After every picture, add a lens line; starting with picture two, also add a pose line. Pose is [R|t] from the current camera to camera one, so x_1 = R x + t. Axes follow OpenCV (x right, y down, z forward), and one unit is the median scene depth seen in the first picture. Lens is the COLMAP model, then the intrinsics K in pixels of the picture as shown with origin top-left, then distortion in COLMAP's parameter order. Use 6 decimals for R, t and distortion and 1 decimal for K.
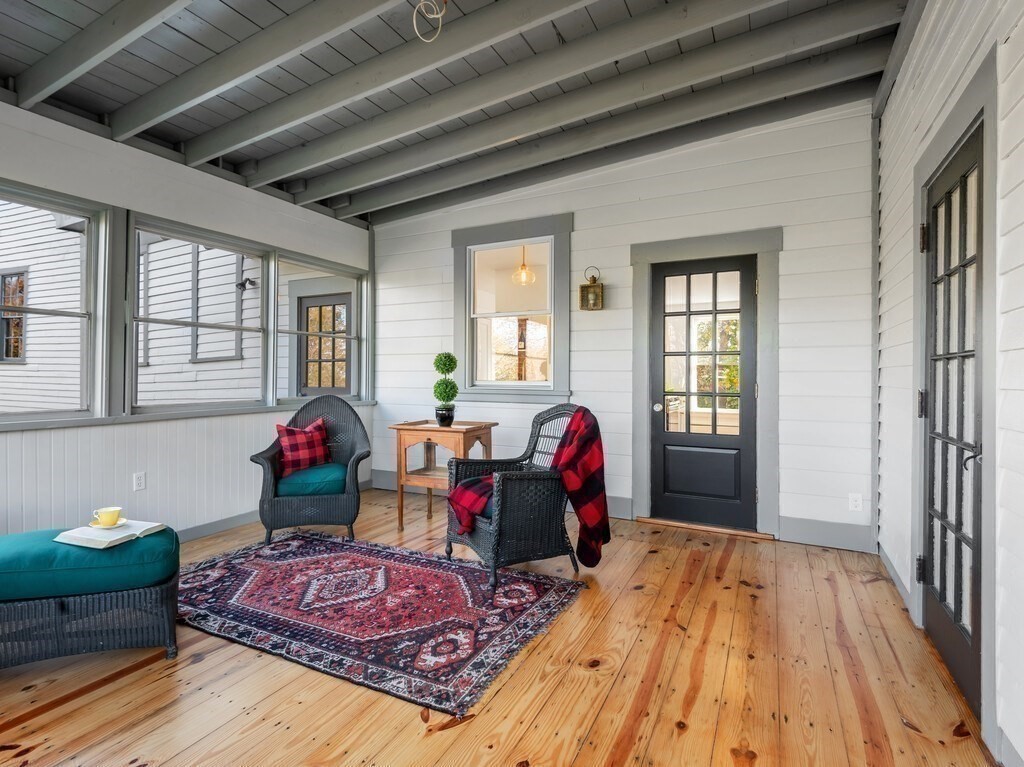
lens RADIAL K [[539.2, 0, 514.2], [0, 539.2, 344.7], [0, 0, 1]] dist [0.015414, -0.000403]
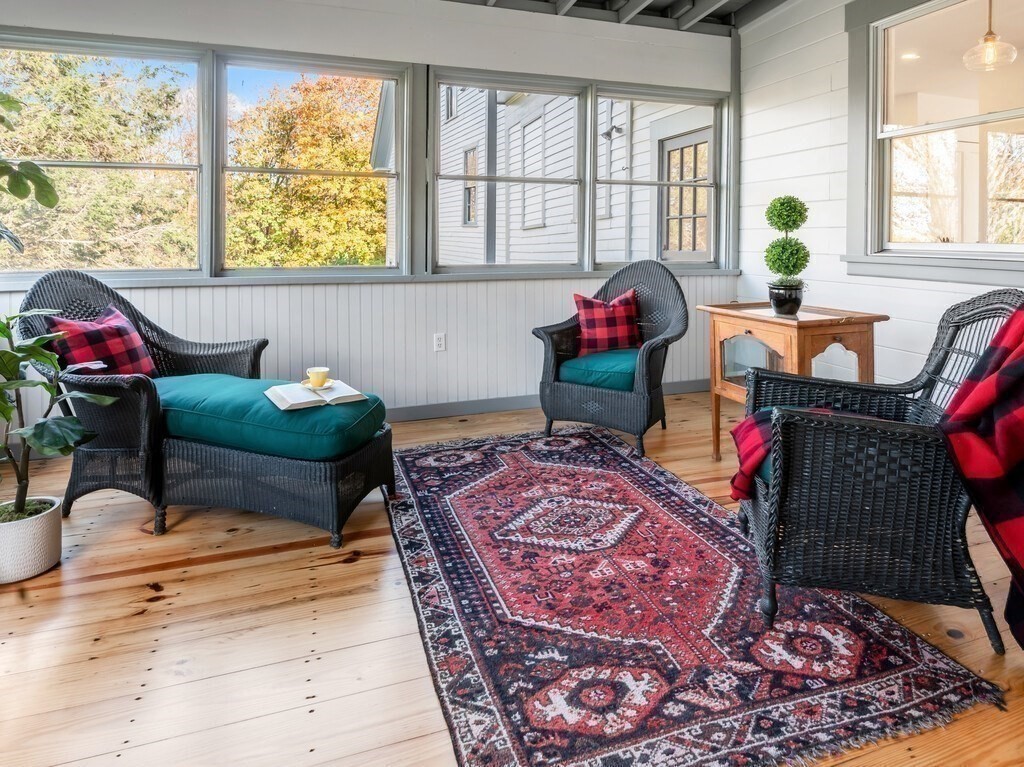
lens RADIAL K [[612.7, 0, 511.7], [0, 612.7, 236.0], [0, 0, 1]] dist [0.027004, -0.013329]
pose [[0.704305, -0.003227, -0.709891, 0.204400], [0.040213, 0.998565, 0.035358, 0.029458], [0.708758, -0.053449, 0.703424, 0.359872]]
